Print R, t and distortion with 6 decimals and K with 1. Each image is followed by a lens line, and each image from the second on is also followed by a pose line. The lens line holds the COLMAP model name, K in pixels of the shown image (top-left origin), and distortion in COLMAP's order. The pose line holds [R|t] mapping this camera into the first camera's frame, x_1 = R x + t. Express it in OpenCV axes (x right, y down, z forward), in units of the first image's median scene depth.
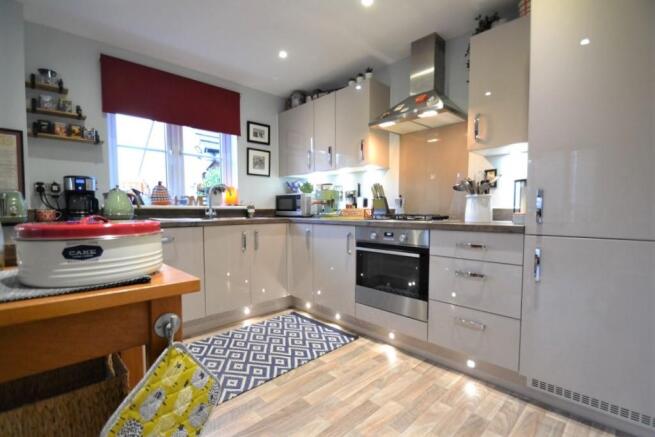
lens RADIAL K [[292.8, 0, 324.8], [0, 292.8, 225.8], [0, 0, 1]] dist [-0.007776, -0.001362]
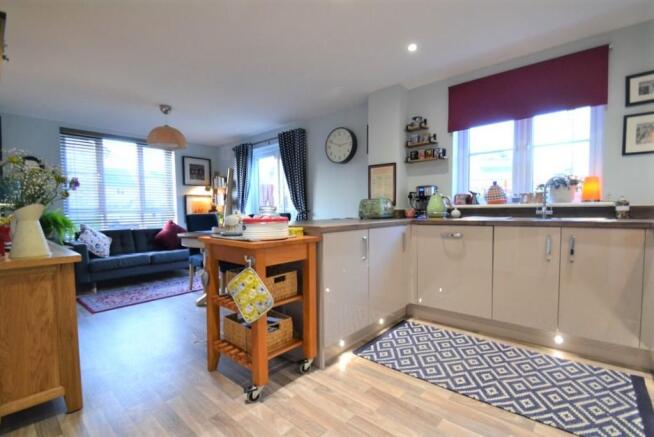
lens RADIAL K [[302.4, 0, 327.9], [0, 302.4, 224.2], [0, 0, 1]] dist [-0.002181, -0.001030]
pose [[0.101420, 0.046557, -0.993754, 0.442605], [-0.039219, 0.998315, 0.042768, -0.021426], [0.994070, 0.034636, 0.103075, 0.296547]]
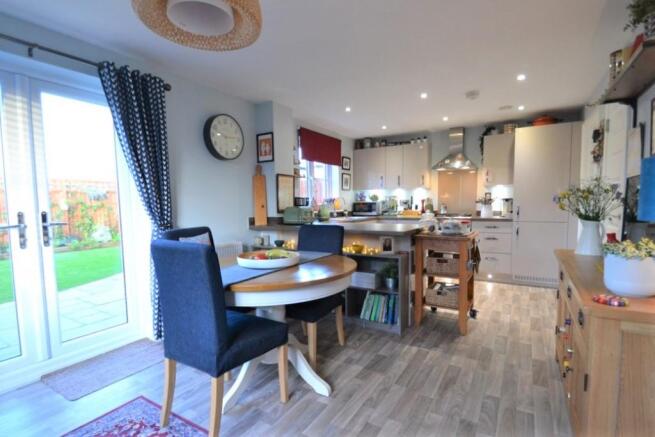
lens RADIAL K [[292.8, 0, 331.2], [0, 292.8, 223.8], [0, 0, 1]] dist [-0.007776, -0.001362]
pose [[0.970806, -0.027265, 0.238310, -0.845072], [0.024938, 0.999607, 0.012775, -0.013894], [-0.238565, -0.006459, 0.971105, -0.648298]]
